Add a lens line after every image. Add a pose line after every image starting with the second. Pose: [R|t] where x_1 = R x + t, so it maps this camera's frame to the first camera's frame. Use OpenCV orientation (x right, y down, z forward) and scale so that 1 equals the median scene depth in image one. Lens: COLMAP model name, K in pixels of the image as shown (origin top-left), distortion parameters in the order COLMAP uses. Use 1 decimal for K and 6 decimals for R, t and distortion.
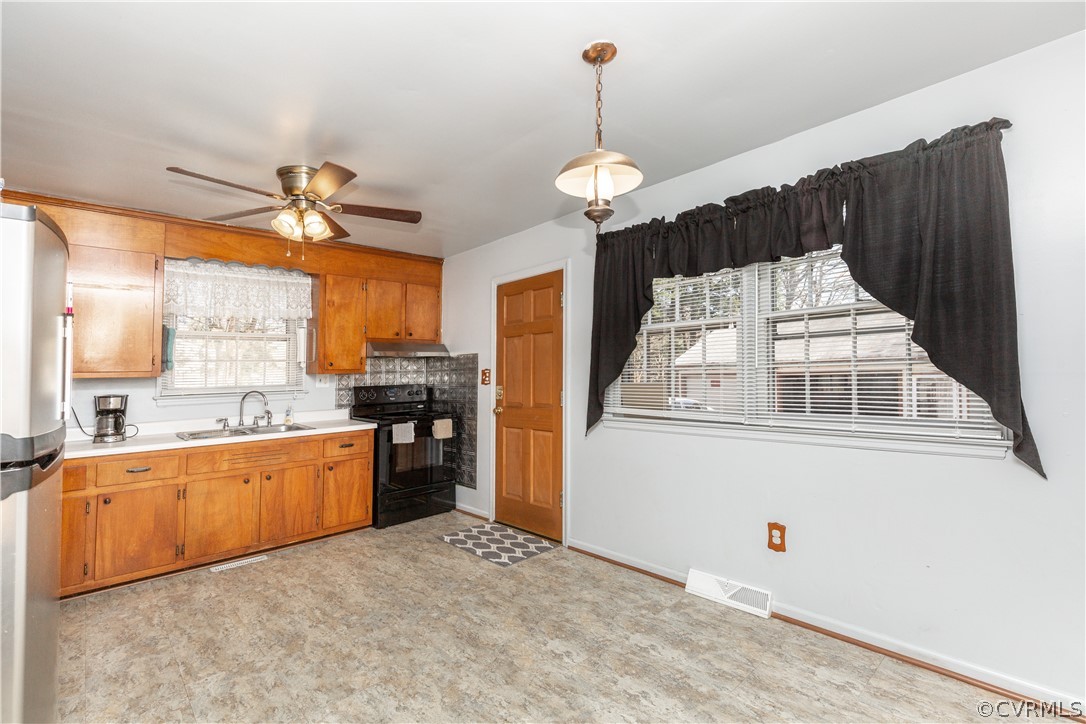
lens RADIAL K [[489.6, 0, 545.4], [0, 489.6, 327.3], [0, 0, 1]] dist [0.002805, -0.000136]
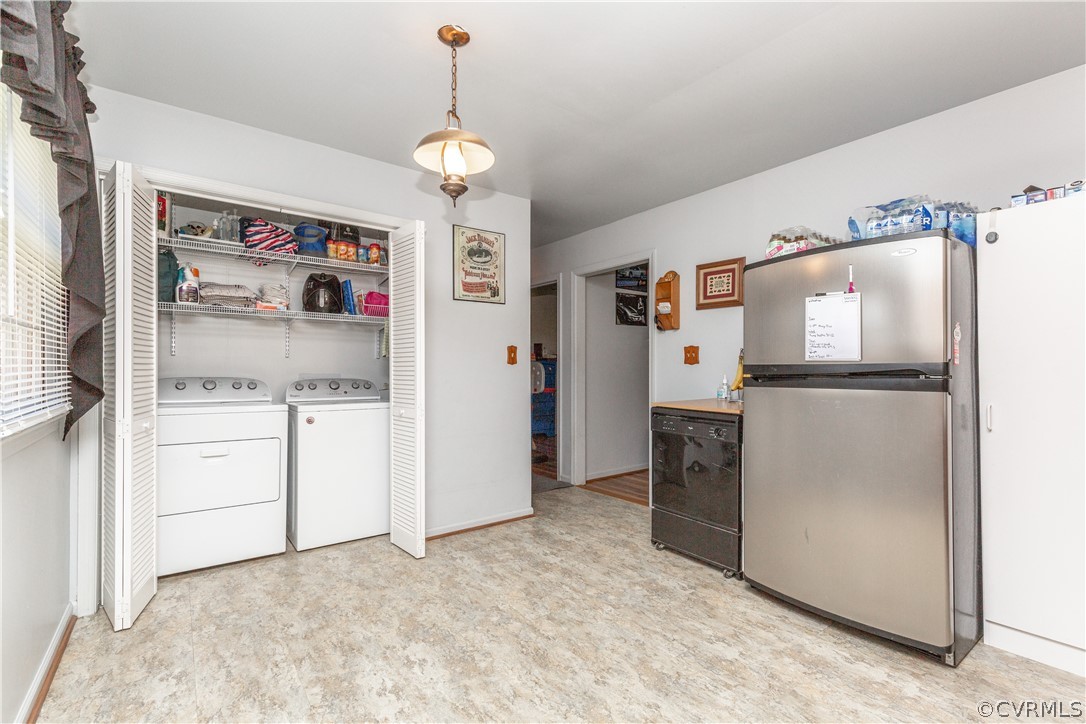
lens RADIAL K [[486.6, 0, 543.0], [0, 486.6, 362.0], [0, 0, 1]] dist [0.003439, -0.000136]
pose [[-0.993901, 0.026173, 0.107122, -0.098243], [0.014563, 0.994071, -0.107757, 0.120058], [-0.109307, -0.105539, -0.988389, 0.926594]]
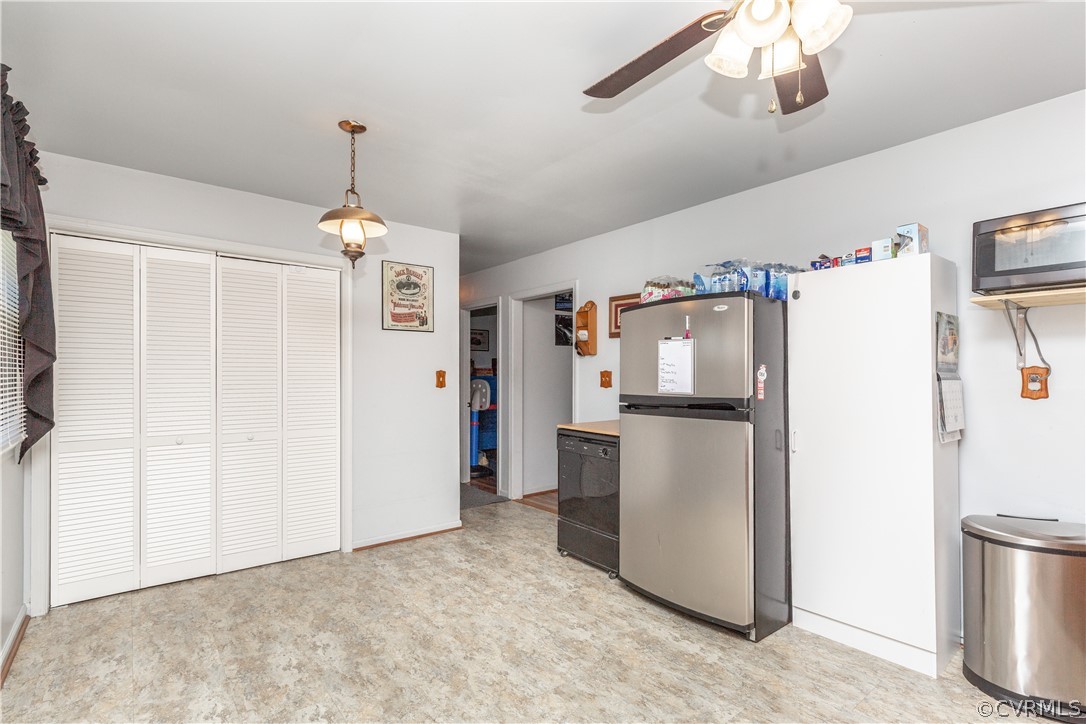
lens RADIAL K [[517.1, 0, 543.0], [0, 517.1, 370.4], [0, 0, 1]] dist [0.001967, 0.000351]
pose [[-0.996612, 0.026115, 0.077992, -0.233868], [0.017819, 0.994288, -0.105230, 0.103699], [-0.080294, -0.103484, -0.991385, 1.056763]]
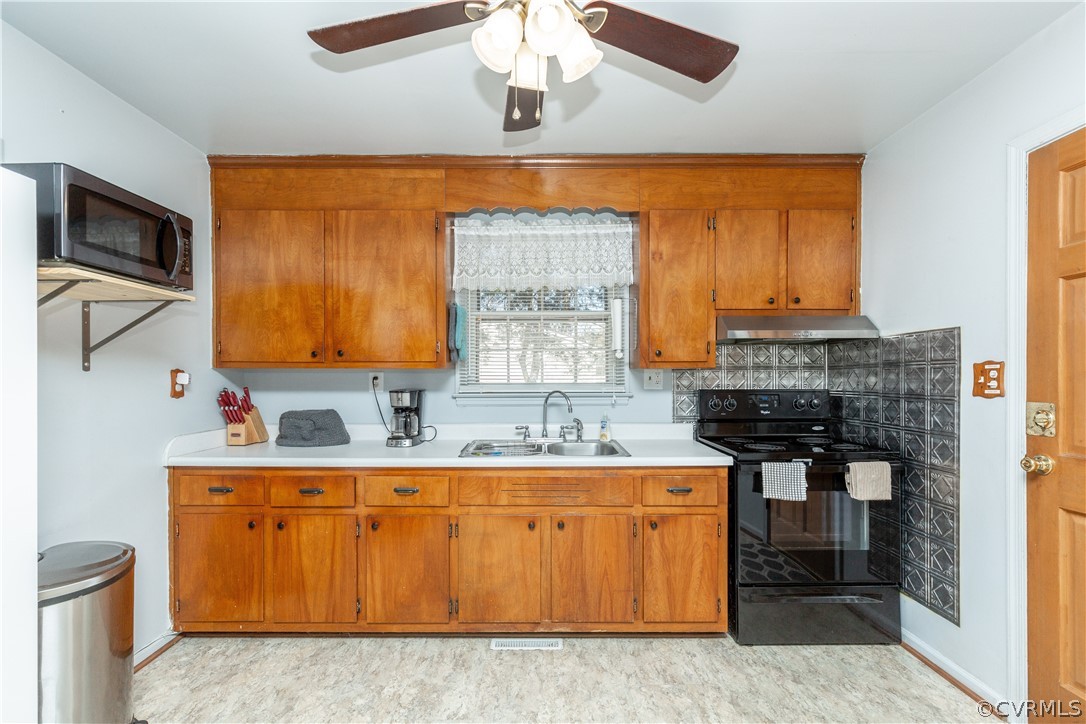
lens RADIAL K [[494.5, 0, 541.3], [0, 494.5, 368.2], [0, 0, 1]] dist [0.005920, 0.000425]
pose [[0.730671, 0.009137, -0.682668, -0.124439], [0.048244, 0.996720, 0.064976, 0.049818], [0.681023, -0.080411, 0.727834, 0.468995]]
